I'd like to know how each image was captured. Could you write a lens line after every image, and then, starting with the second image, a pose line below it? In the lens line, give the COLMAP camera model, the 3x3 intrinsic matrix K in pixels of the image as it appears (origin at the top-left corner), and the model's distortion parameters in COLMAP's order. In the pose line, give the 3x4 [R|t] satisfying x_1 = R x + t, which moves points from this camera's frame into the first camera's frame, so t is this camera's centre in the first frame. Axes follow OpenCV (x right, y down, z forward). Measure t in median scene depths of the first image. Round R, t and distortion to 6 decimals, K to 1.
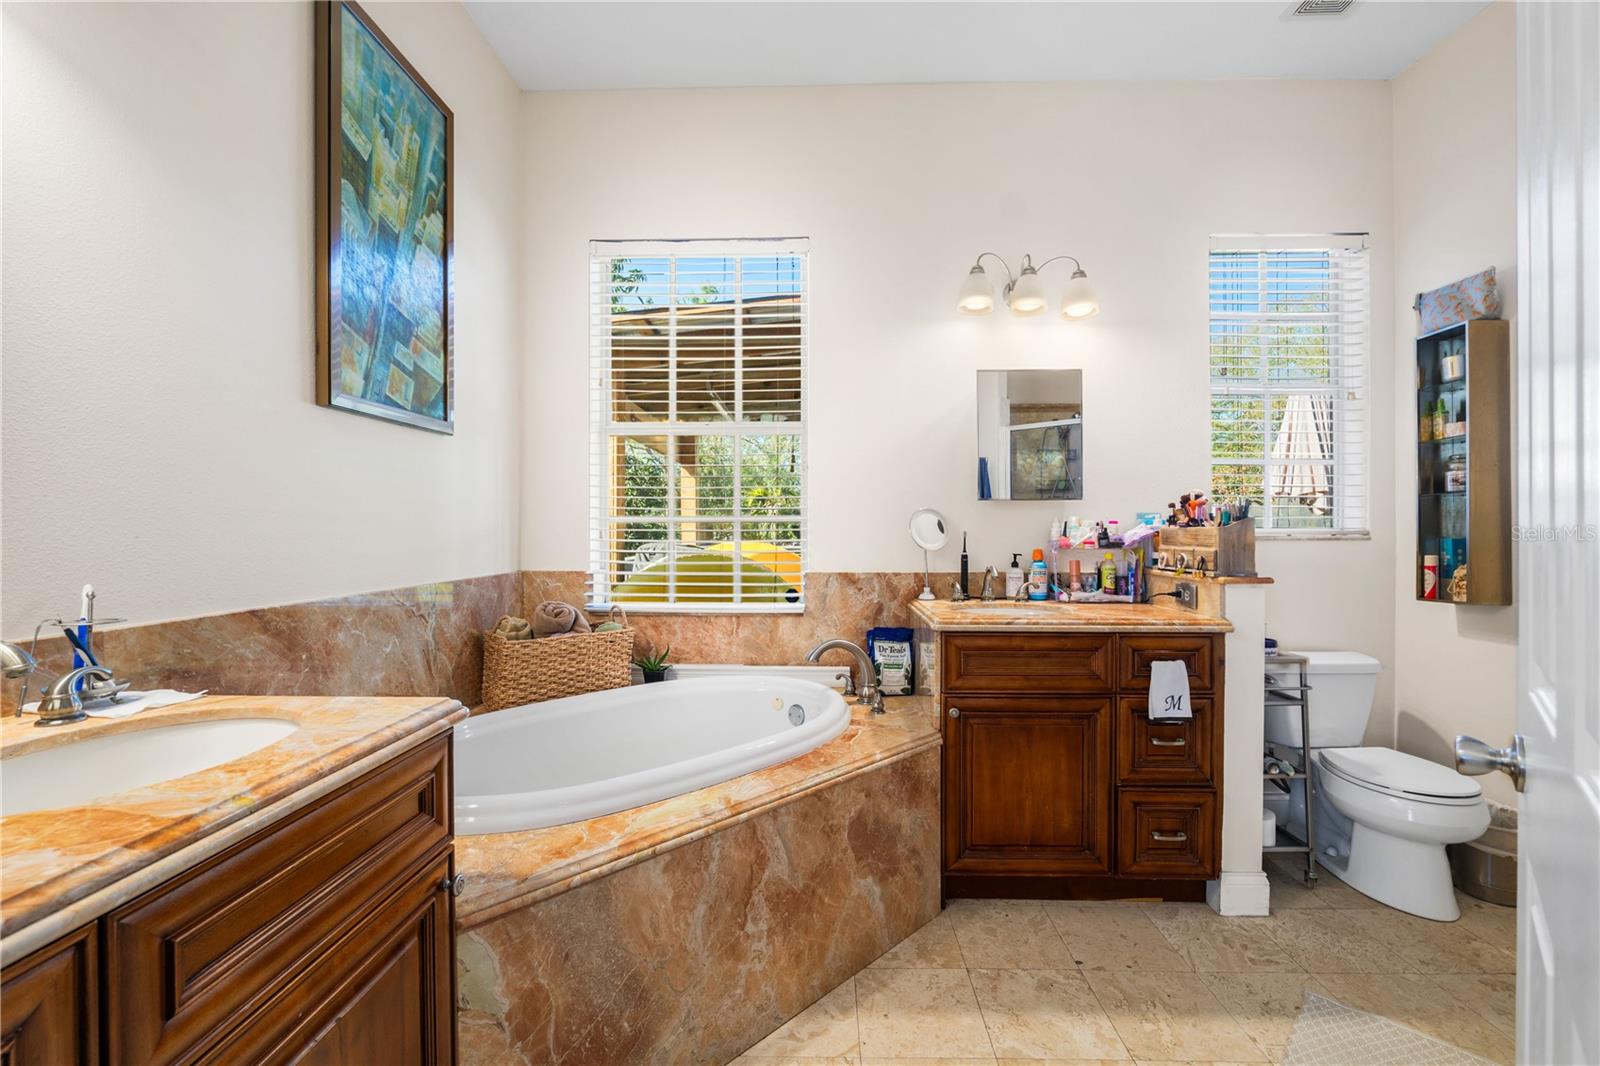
lens RADIAL K [[667.1, 0, 804.4], [0, 667.1, 532.8], [0, 0, 1]] dist [-0.002730, 0.000998]
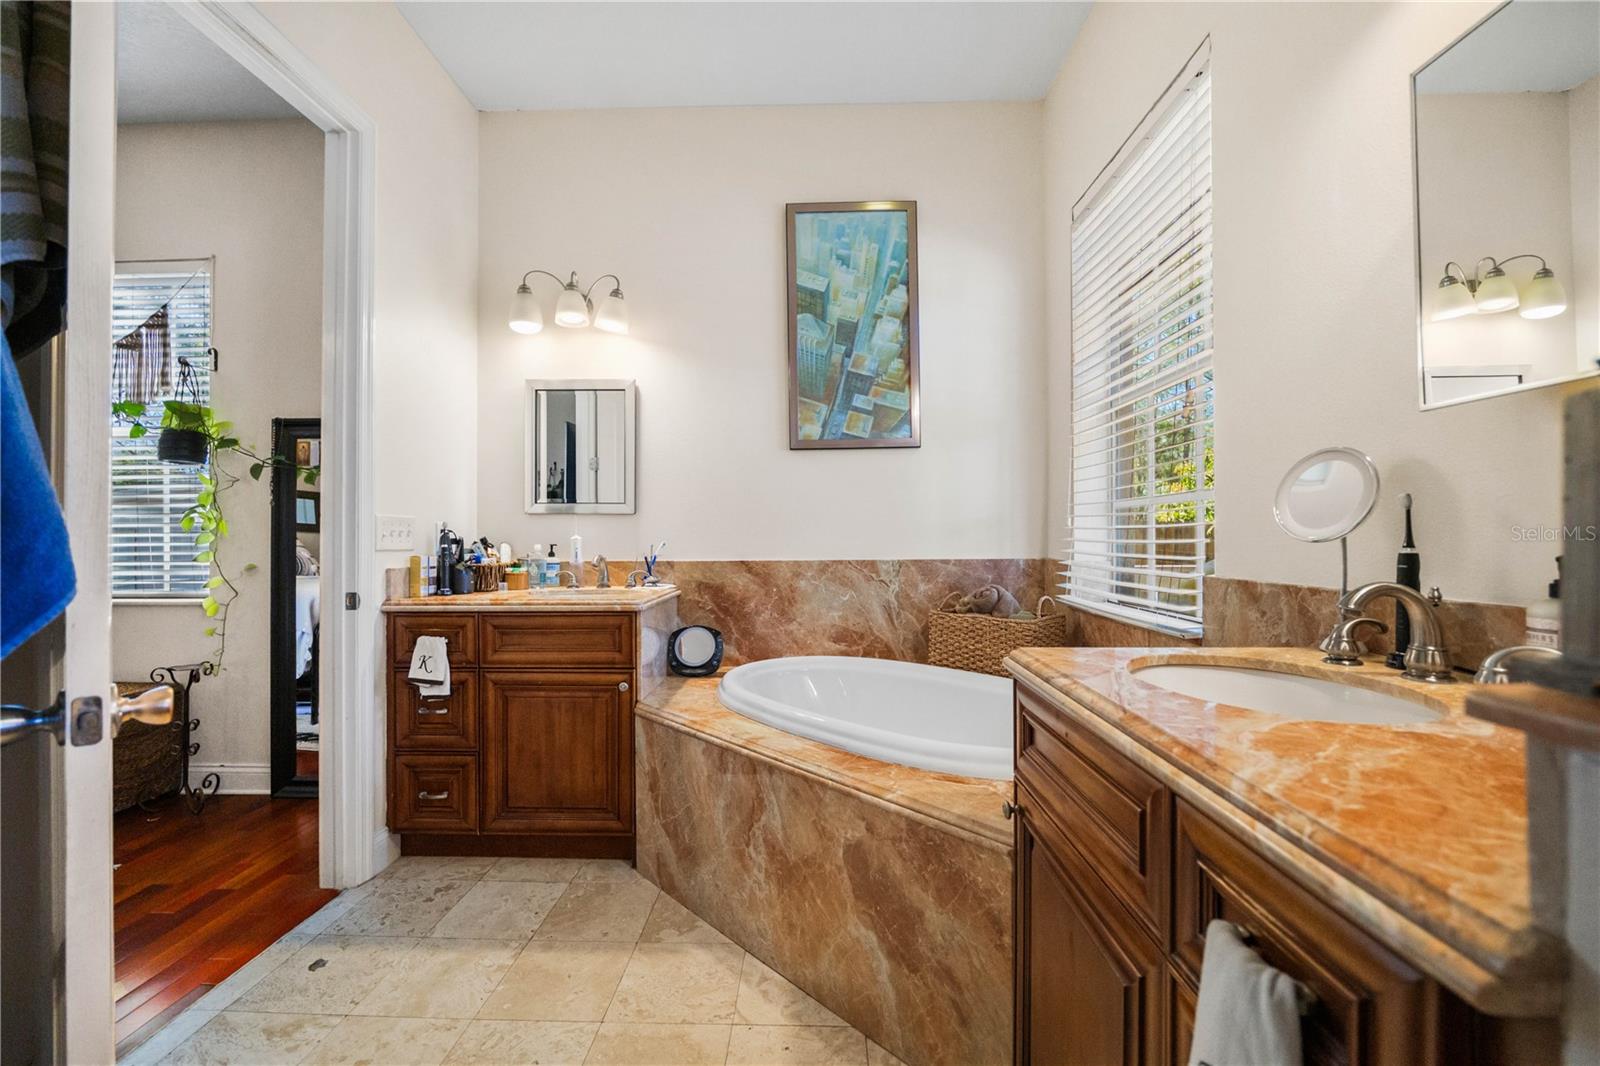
lens RADIAL K [[667.1, 0, 799.5], [0, 667.1, 535.4], [0, 0, 1]] dist [-0.002730, 0.000998]
pose [[-0.018348, -0.001626, -0.999830, 0.900563], [0.000393, 0.999999, -0.001634, 0.032608], [0.999832, -0.000423, -0.018348, 0.914938]]
